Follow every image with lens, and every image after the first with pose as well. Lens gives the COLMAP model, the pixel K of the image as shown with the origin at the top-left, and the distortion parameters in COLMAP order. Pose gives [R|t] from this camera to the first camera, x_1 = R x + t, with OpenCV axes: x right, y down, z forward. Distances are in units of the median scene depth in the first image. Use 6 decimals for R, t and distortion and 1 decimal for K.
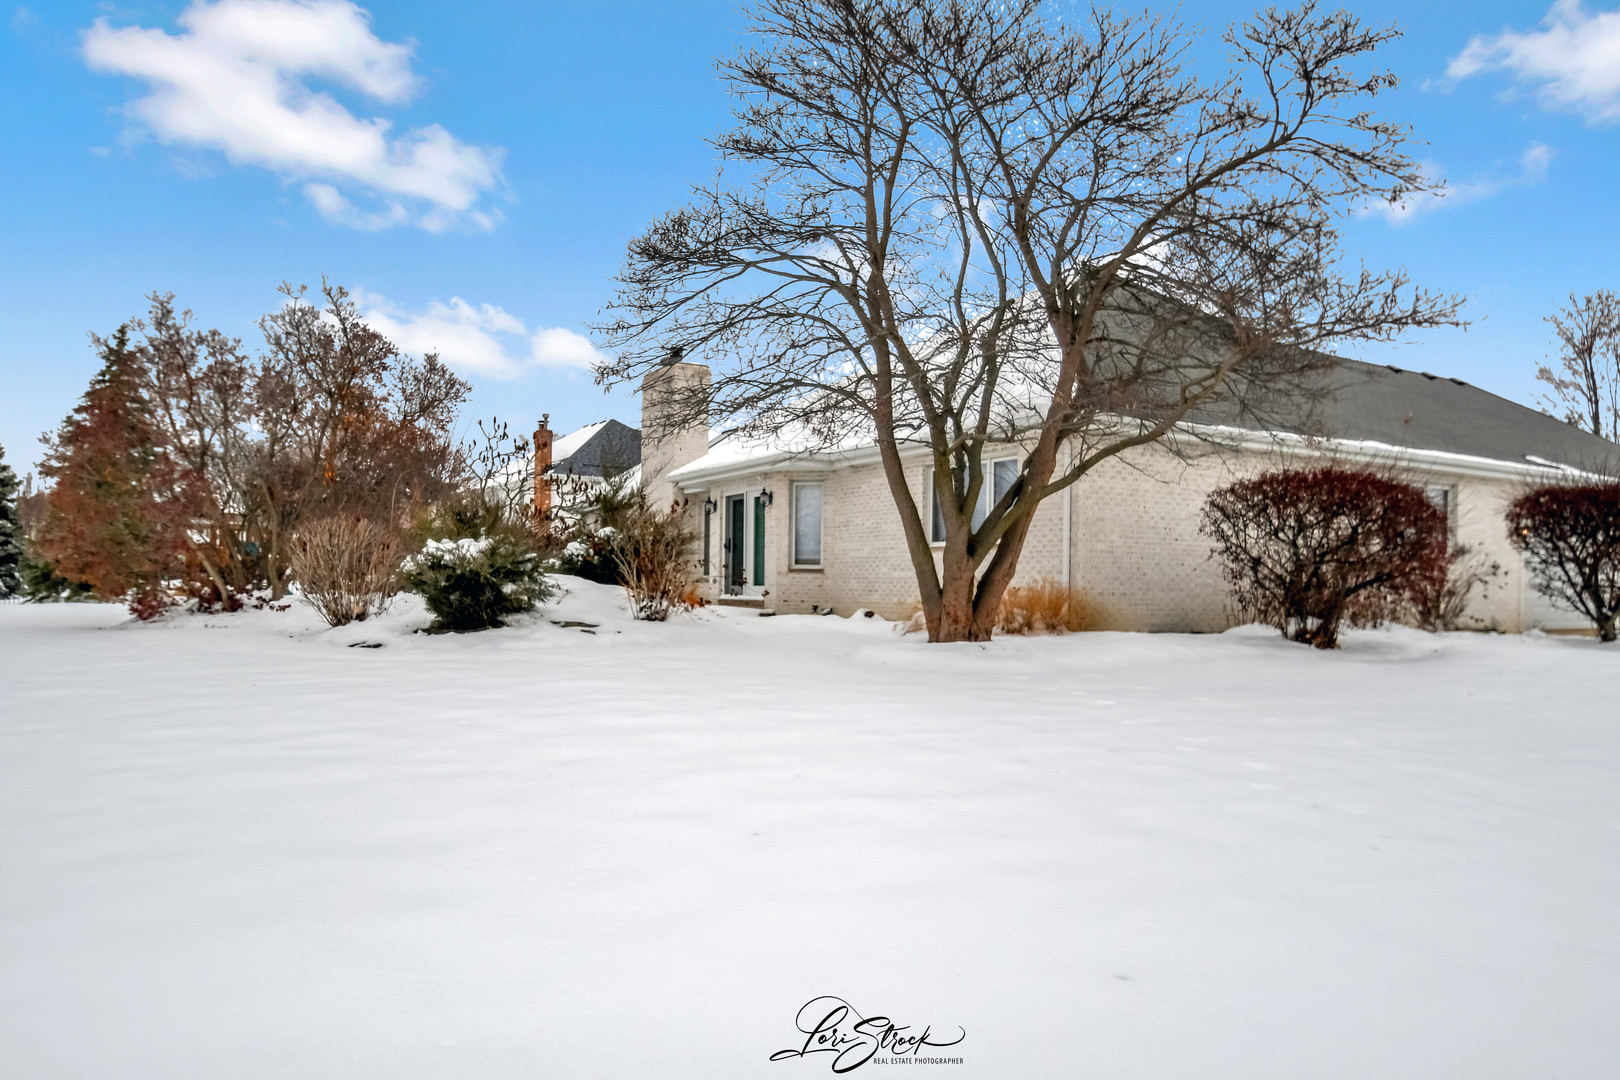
lens RADIAL K [[1130.1, 0, 810.1], [0, 1130.1, 540.2], [0, 0, 1]] dist [-0.009667, -0.003133]
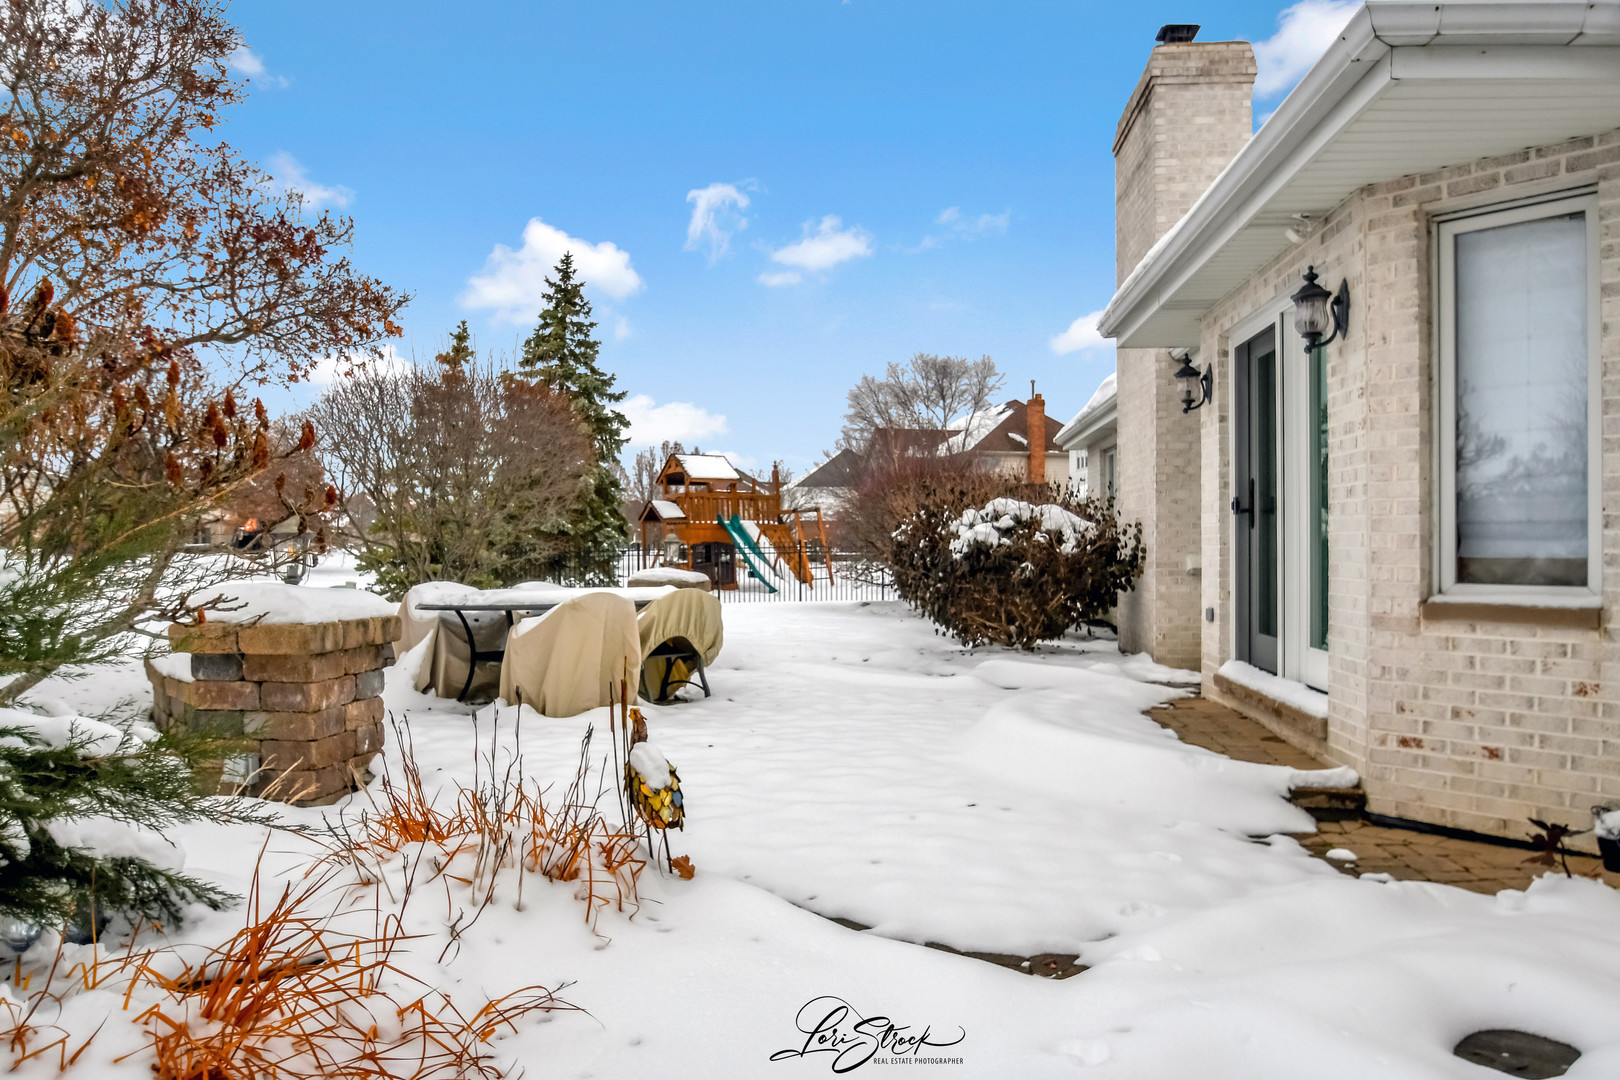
lens RADIAL K [[1130.1, 0, 810.9], [0, 1130.1, 544.0], [0, 0, 1]] dist [-0.009667, -0.003133]
pose [[0.813446, -0.016700, -0.581401, 0.012964], [0.043512, 0.998534, 0.032197, 0.000679], [0.580011, -0.051489, 0.812980, 0.737096]]
